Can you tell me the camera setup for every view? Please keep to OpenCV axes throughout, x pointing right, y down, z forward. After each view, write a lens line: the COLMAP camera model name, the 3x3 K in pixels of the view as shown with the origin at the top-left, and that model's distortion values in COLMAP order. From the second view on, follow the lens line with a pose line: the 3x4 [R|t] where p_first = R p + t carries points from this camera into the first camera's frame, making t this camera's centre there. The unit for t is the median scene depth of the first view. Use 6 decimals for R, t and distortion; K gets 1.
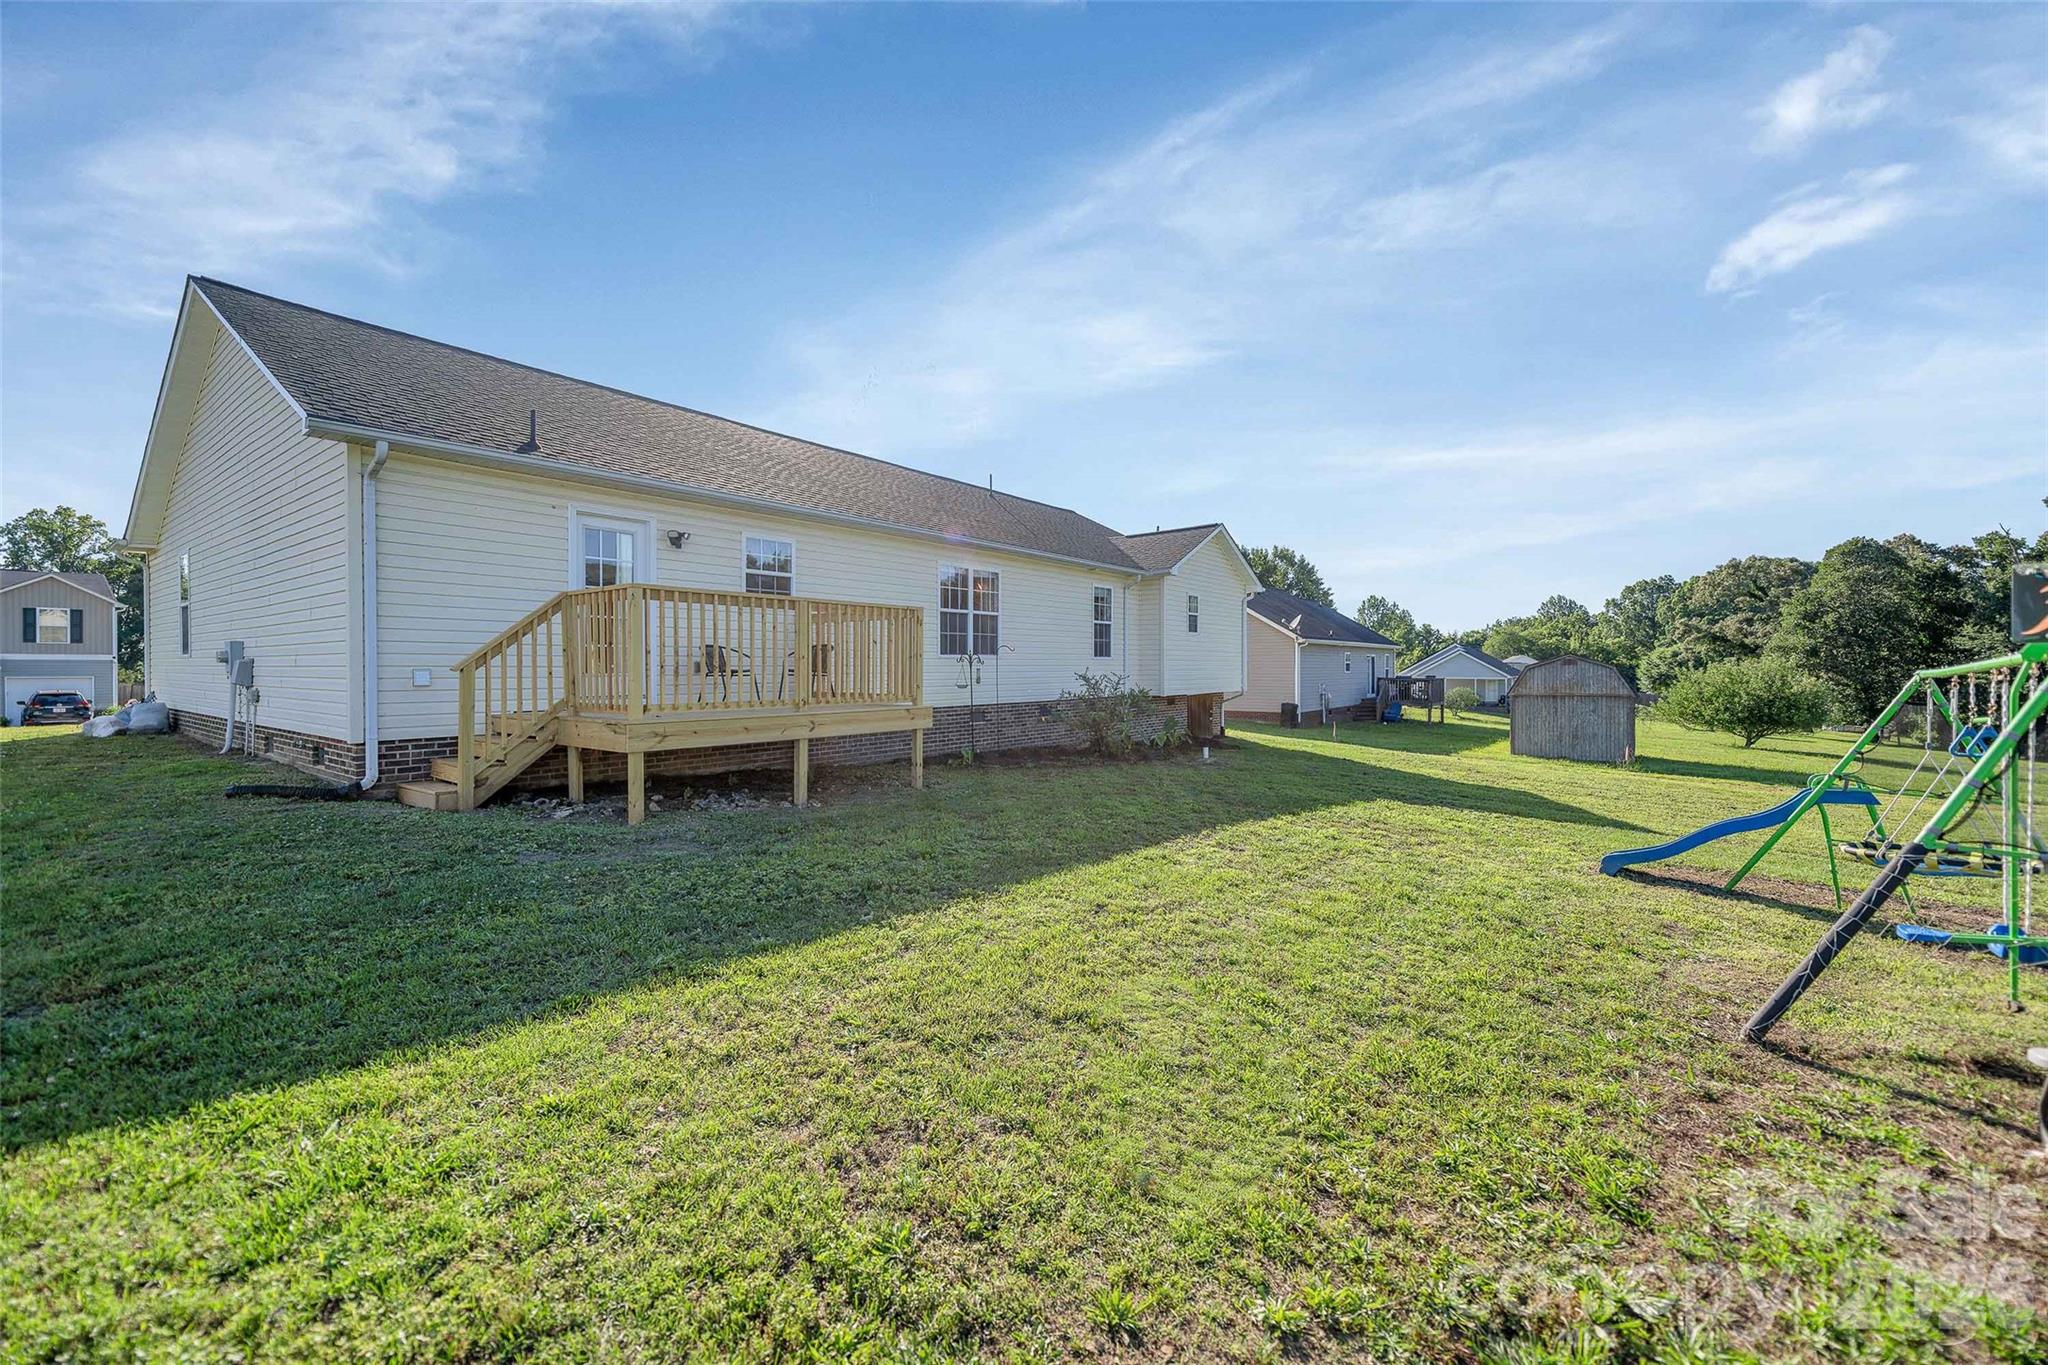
lens RADIAL K [[809.3, 0, 1025.4], [0, 809.3, 675.7], [0, 0, 1]] dist [-0.000139, -0.000027]
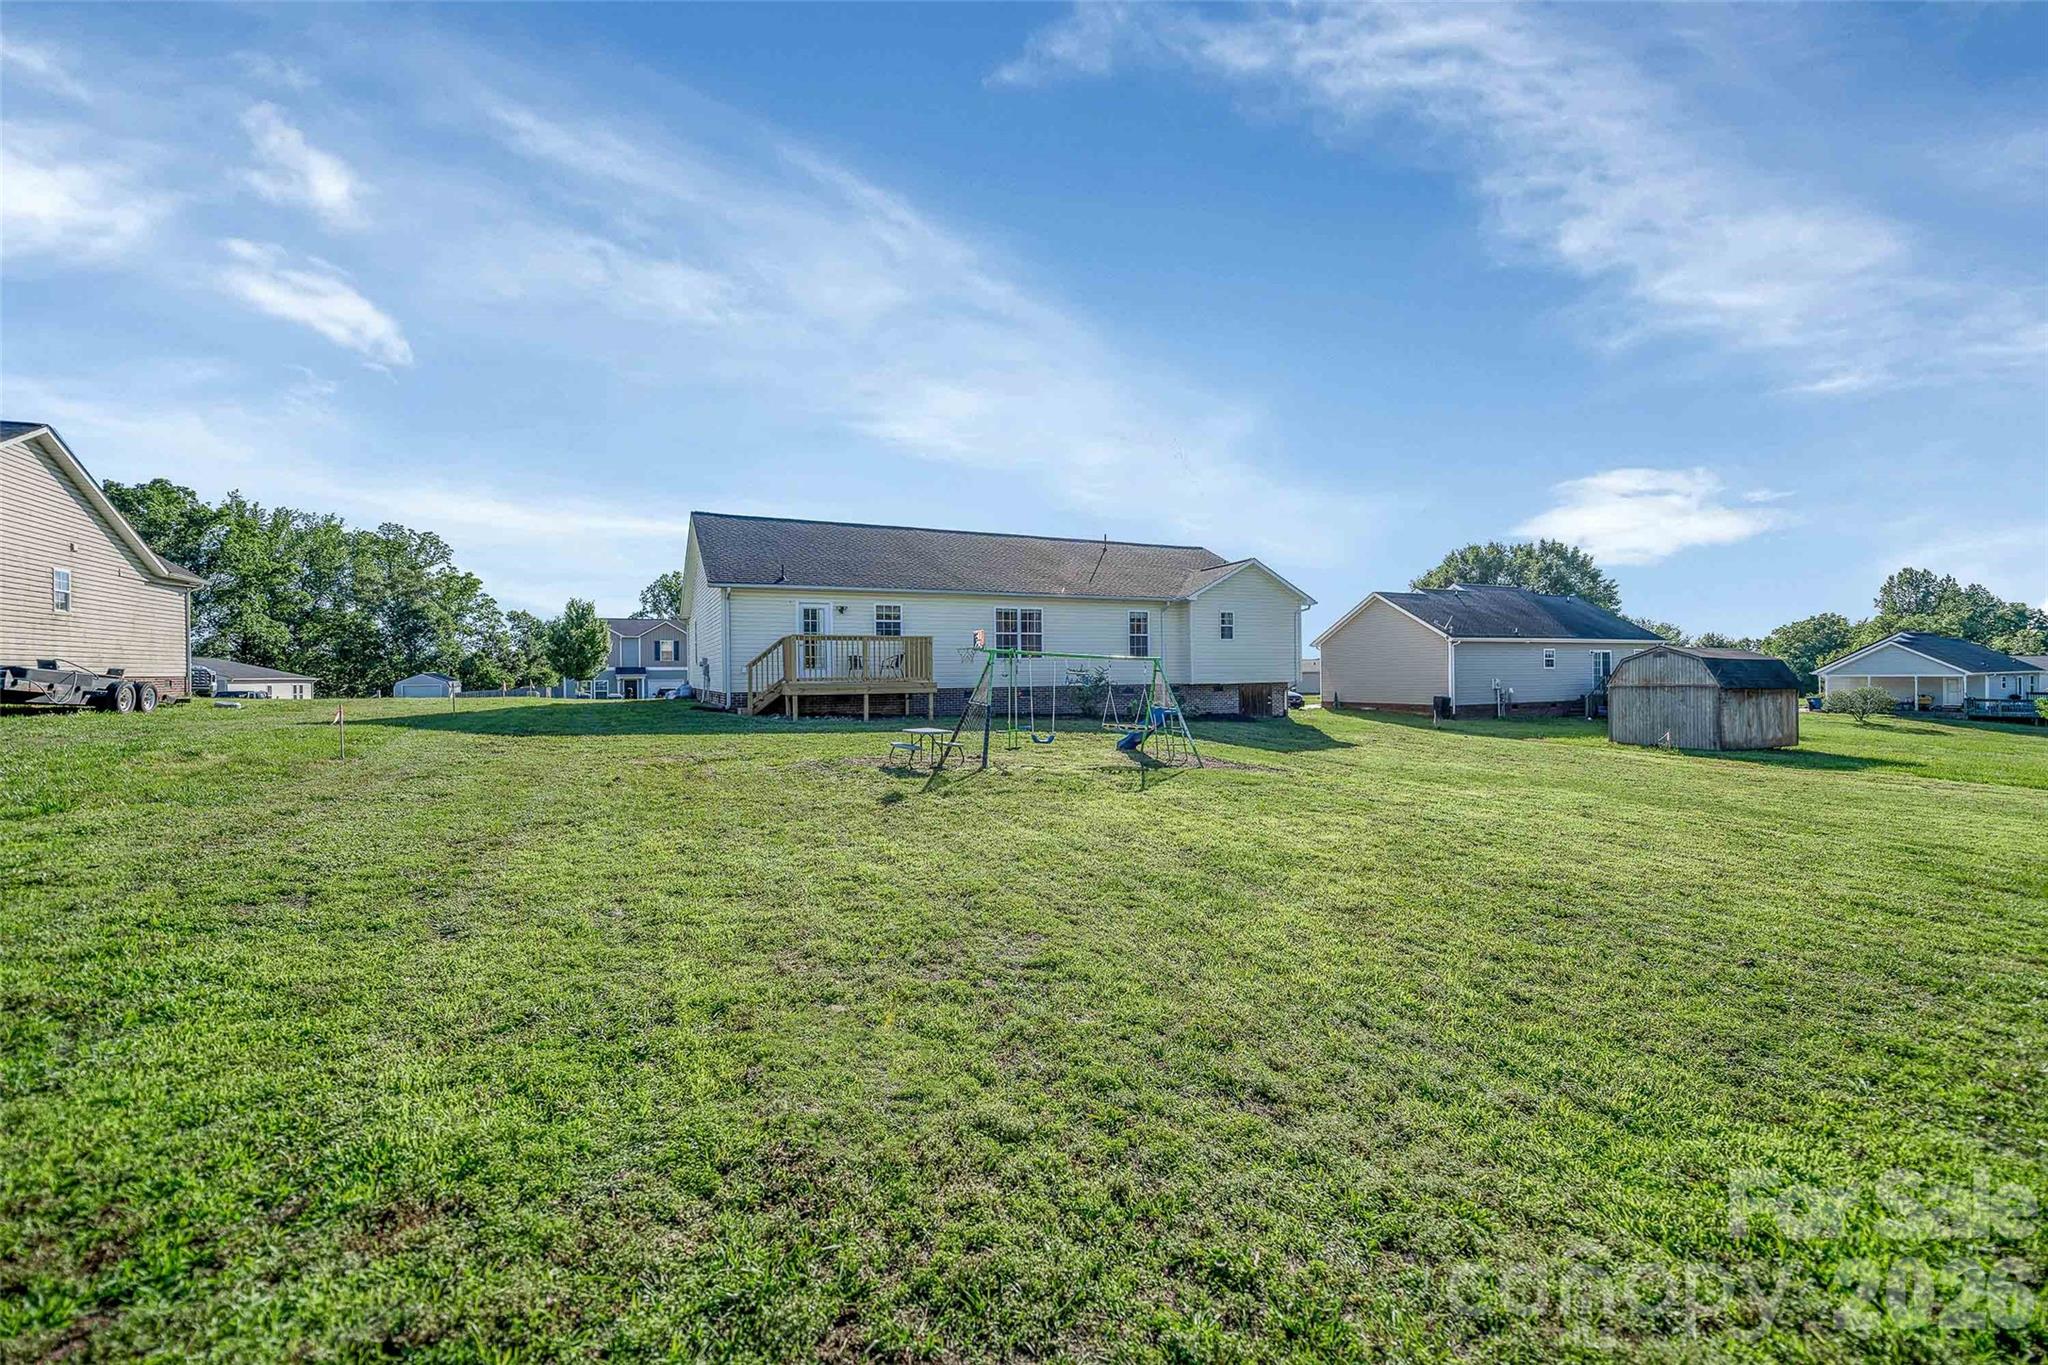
lens RADIAL K [[809.3, 0, 1025.4], [0, 809.3, 675.7], [0, 0, 1]] dist [-0.000139, -0.000027]
pose [[0.892950, -0.008417, -0.450078, 0.735687], [0.005334, 0.999953, -0.008117, 0.026876], [0.450125, 0.004848, 0.892953, -0.559045]]
